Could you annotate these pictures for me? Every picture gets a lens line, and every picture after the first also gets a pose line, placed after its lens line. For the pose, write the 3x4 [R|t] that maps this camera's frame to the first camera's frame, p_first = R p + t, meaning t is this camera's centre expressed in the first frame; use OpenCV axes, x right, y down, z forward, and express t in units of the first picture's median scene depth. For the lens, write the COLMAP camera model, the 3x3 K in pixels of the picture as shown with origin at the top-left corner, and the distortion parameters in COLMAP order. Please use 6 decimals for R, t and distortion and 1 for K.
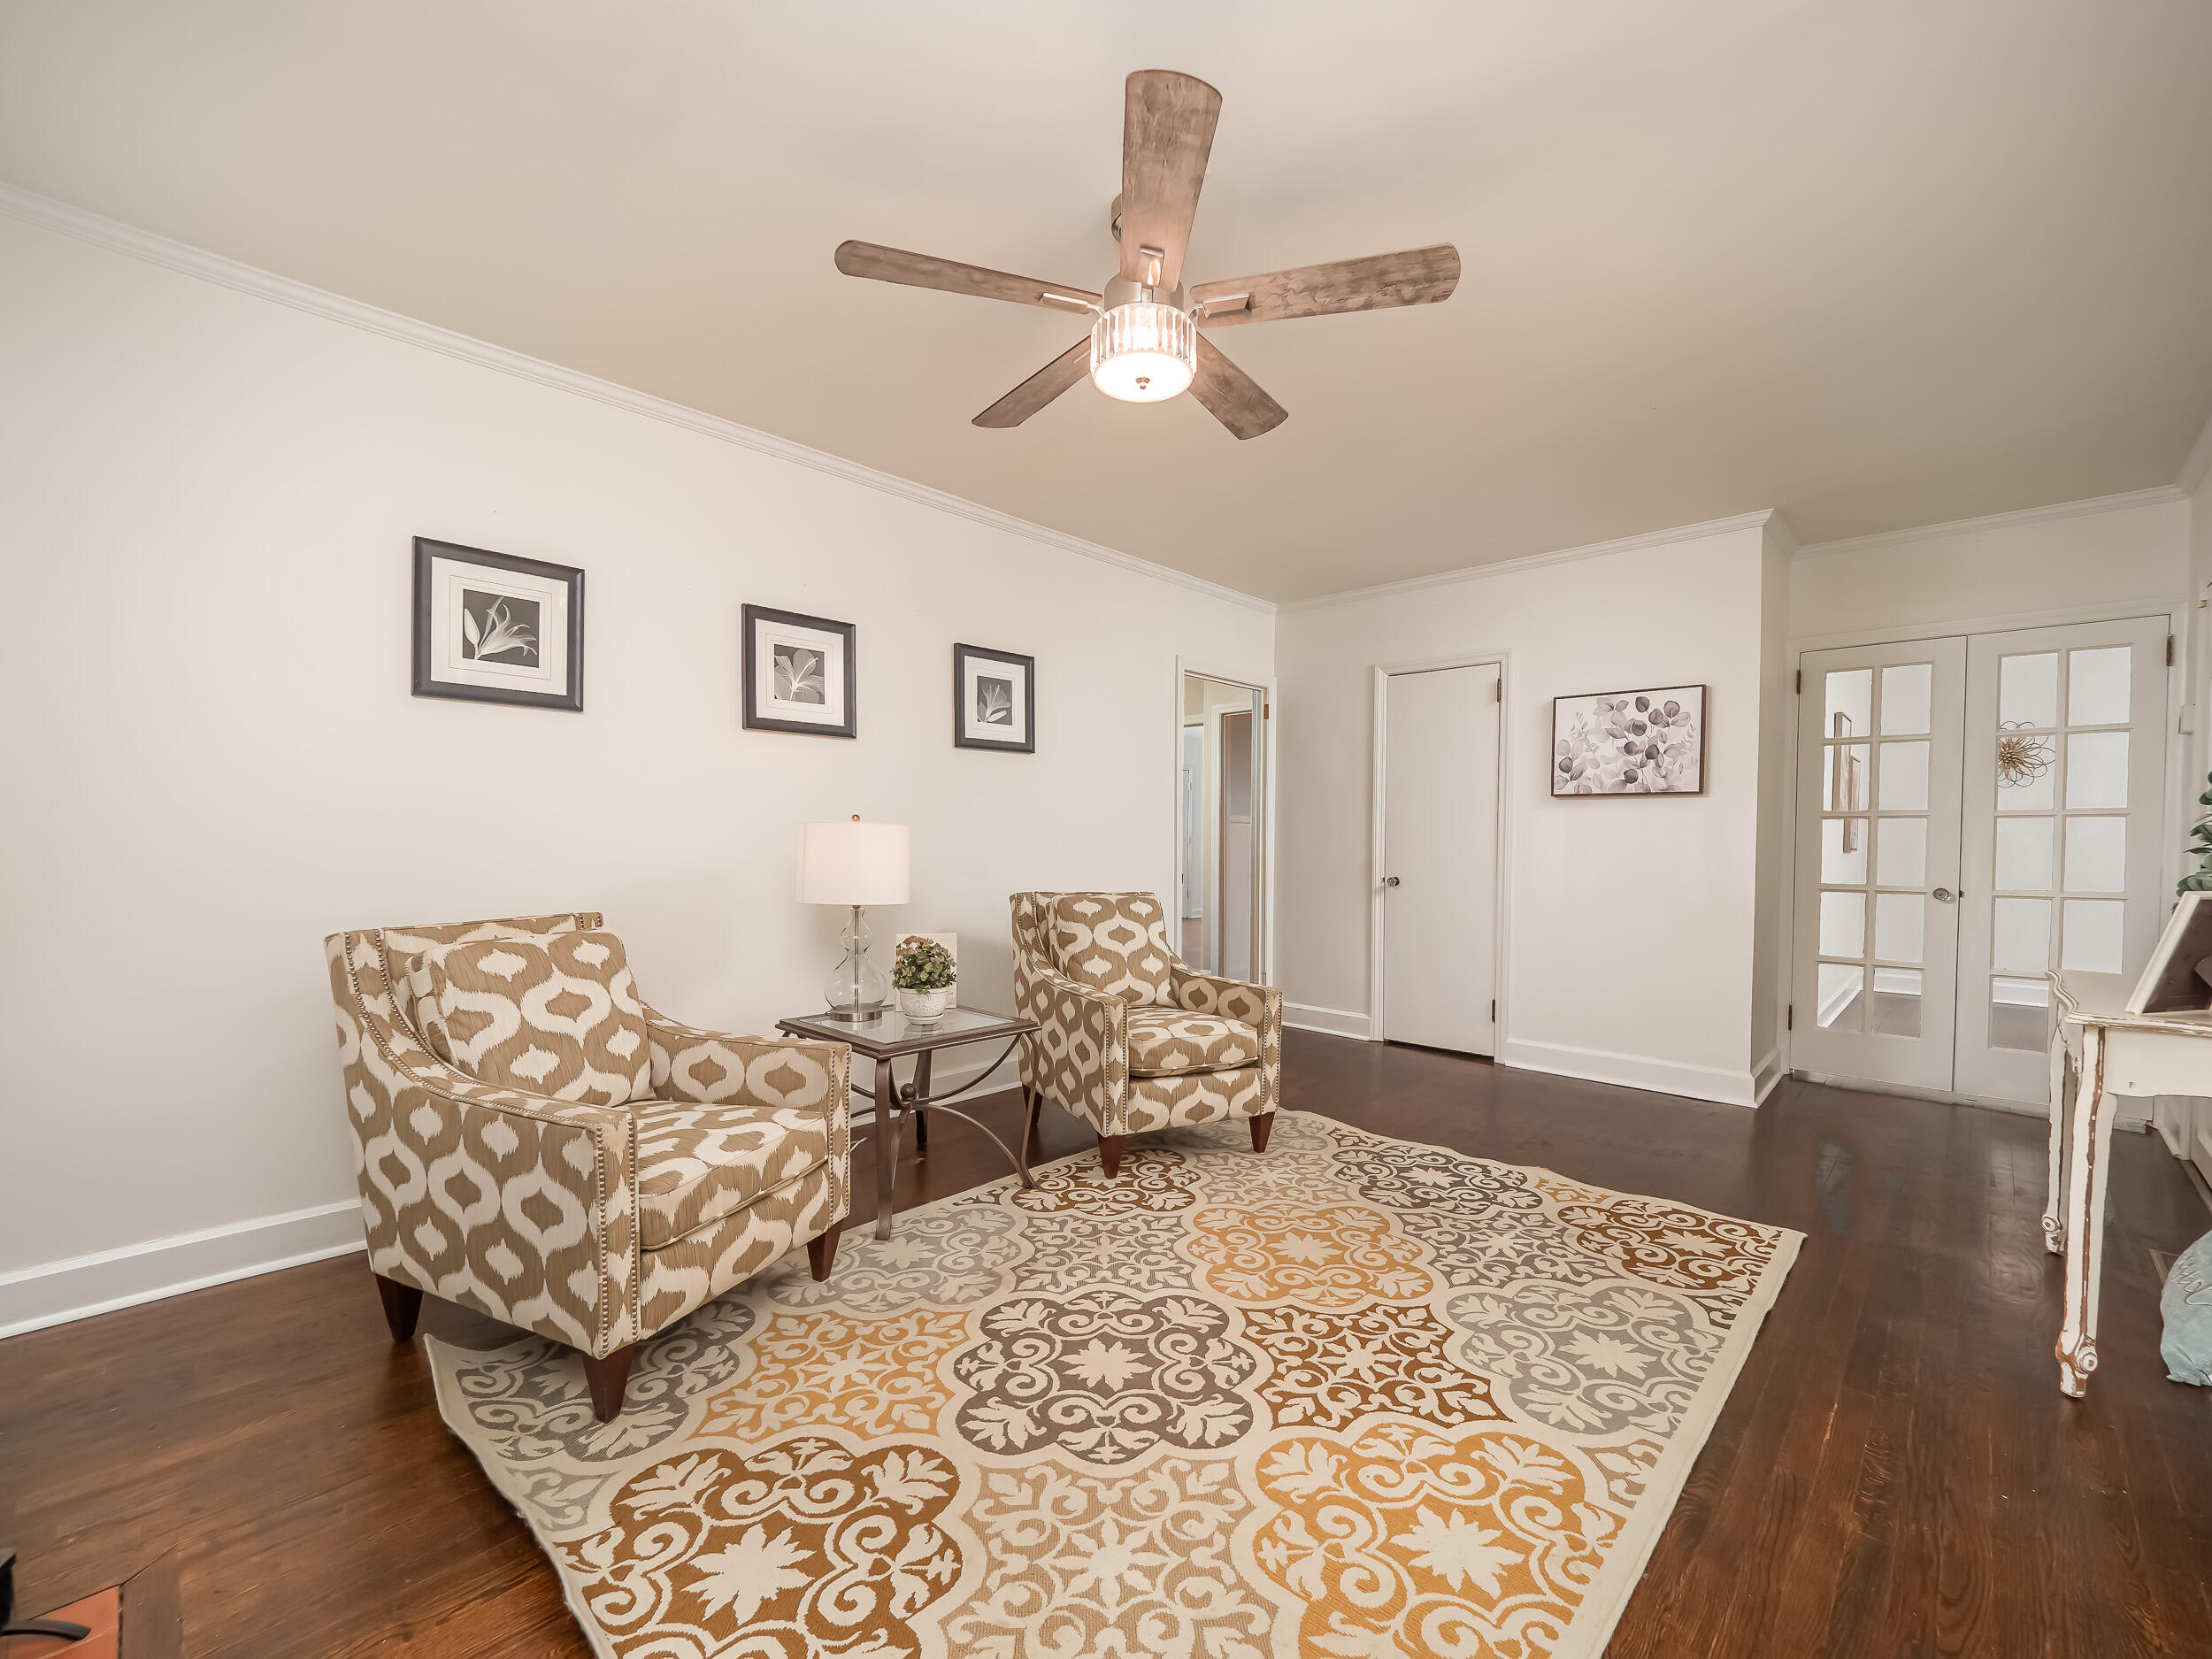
lens RADIAL K [[936.4, 0, 1102.4], [0, 936.4, 858.3], [0, 0, 1]] dist [-0.000887, -0.000325]
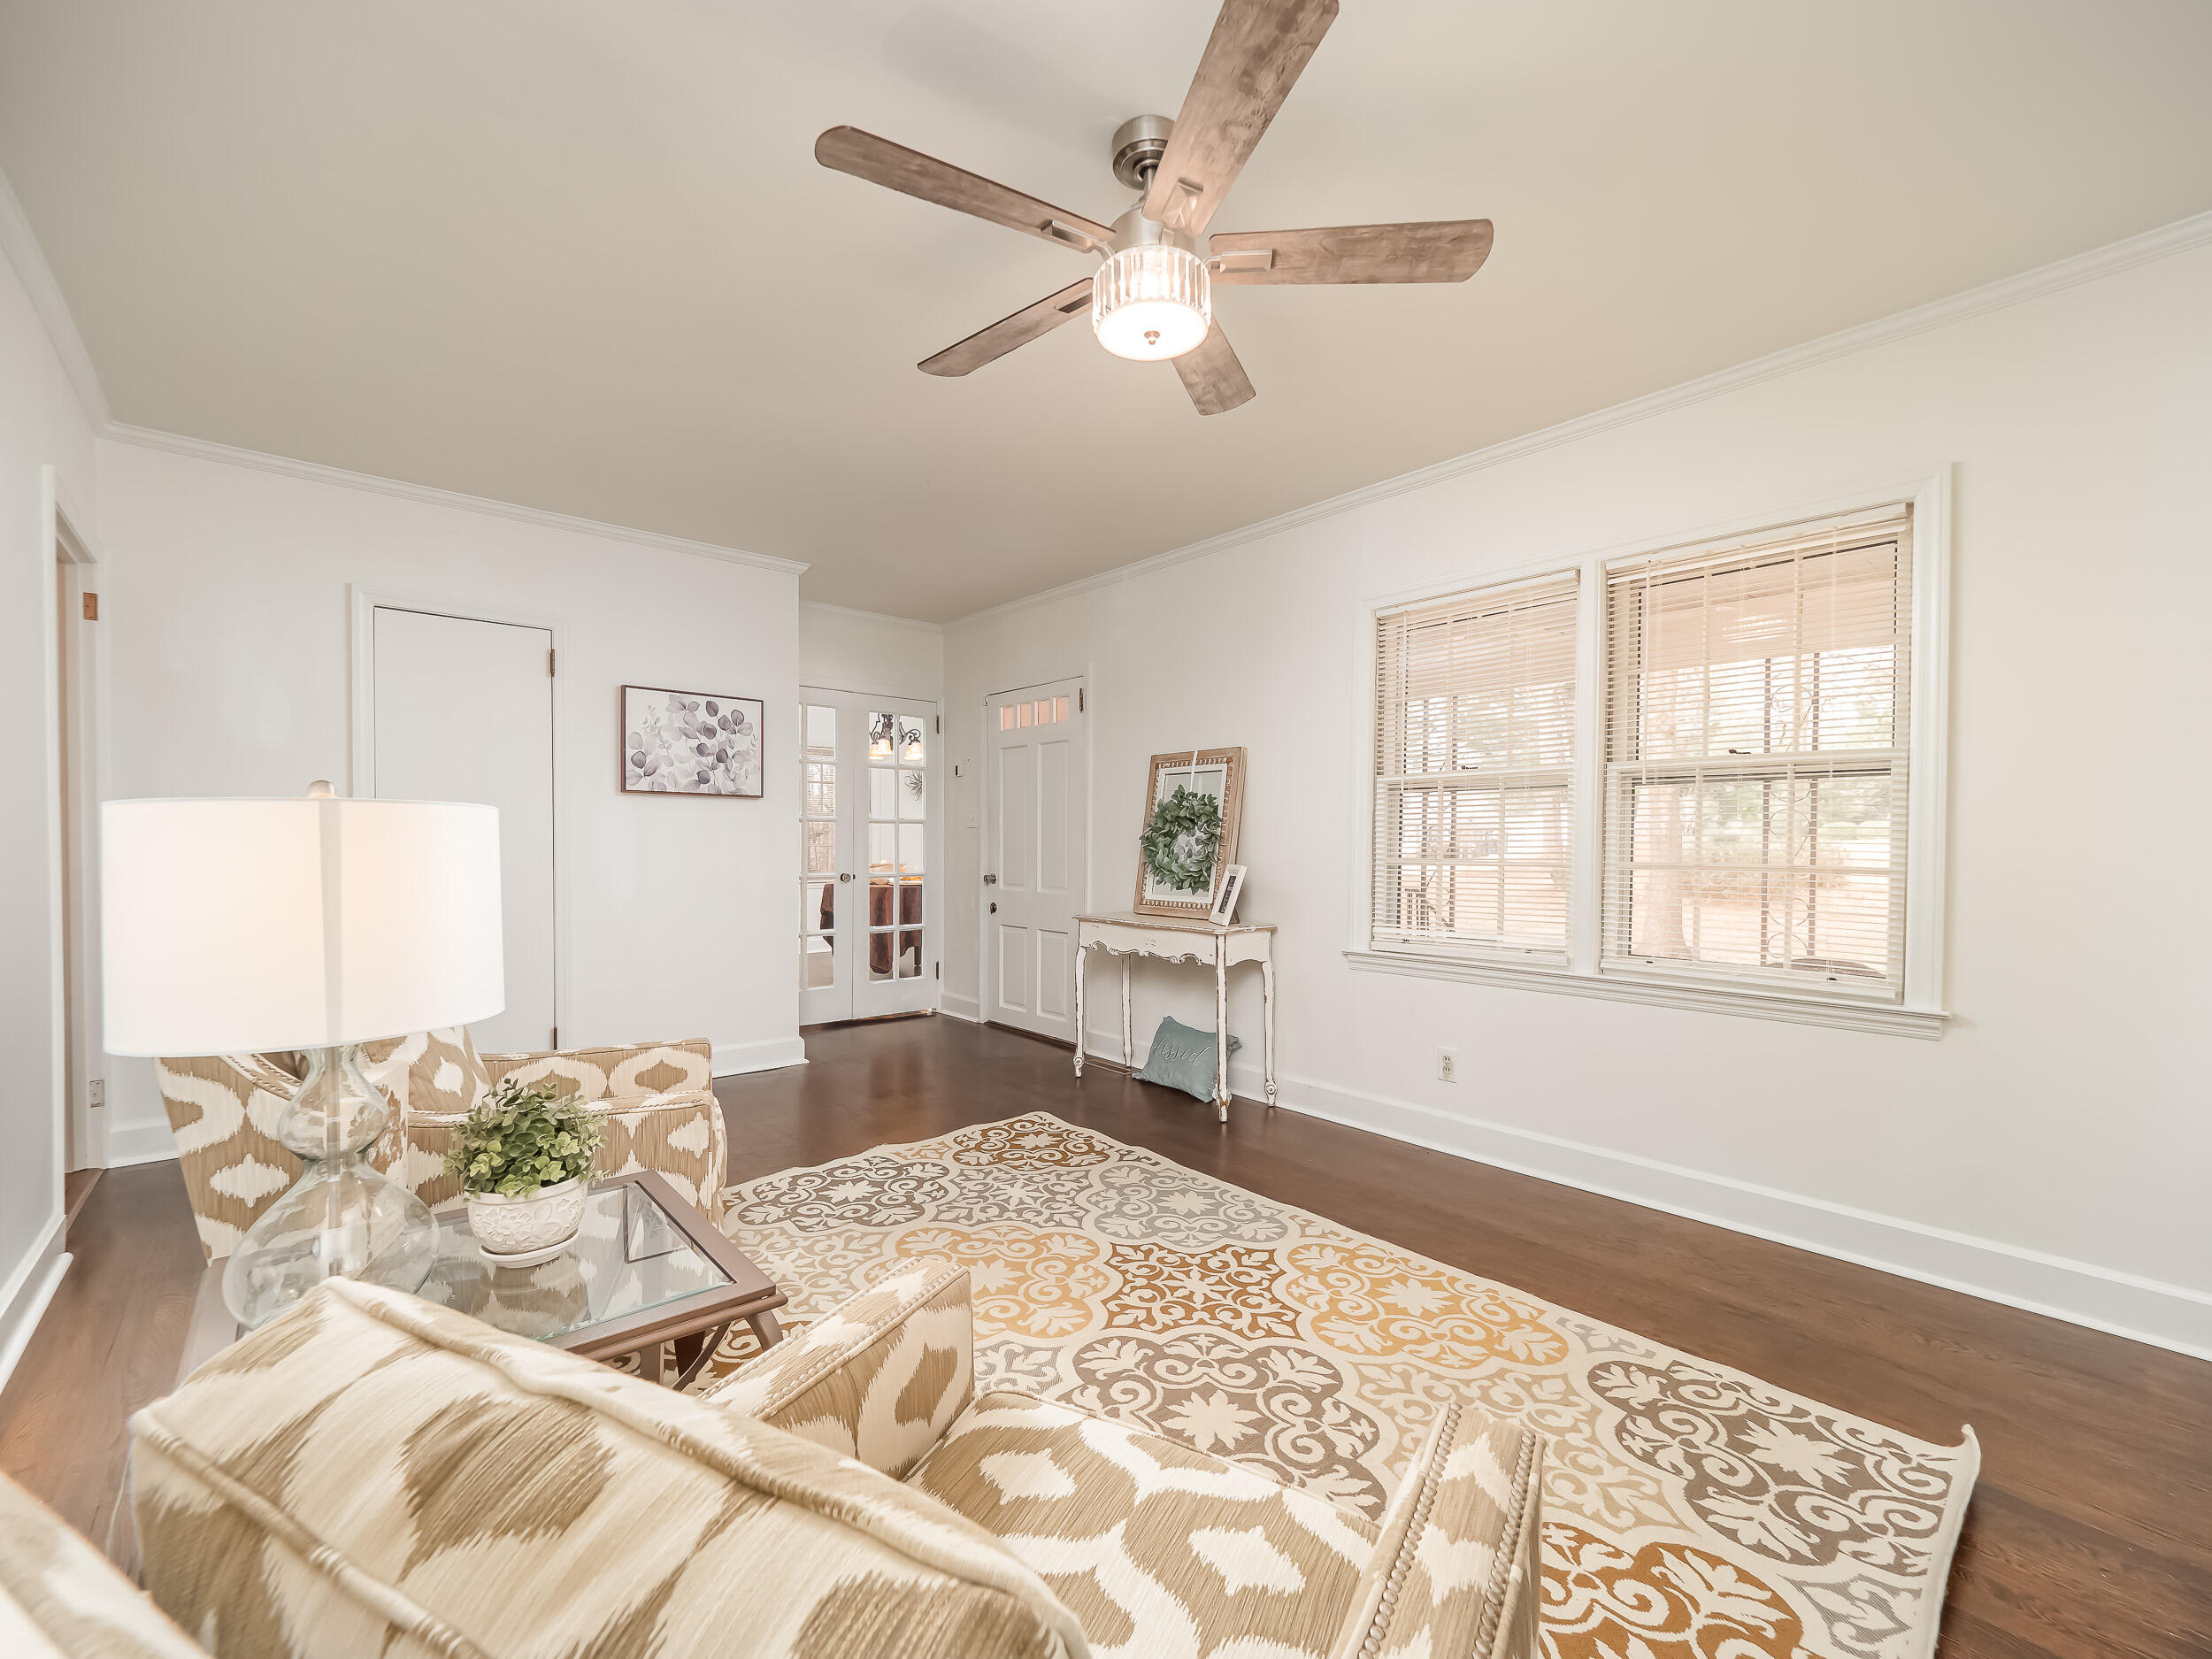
lens RADIAL K [[936.4, 0, 1102.4], [0, 936.4, 858.3], [0, 0, 1]] dist [-0.000887, -0.000325]
pose [[0.095446, -0.025078, 0.995119, -0.644929], [0.017909, 0.999564, 0.023472, -0.022950], [-0.995274, 0.015581, 0.095853, 0.720374]]
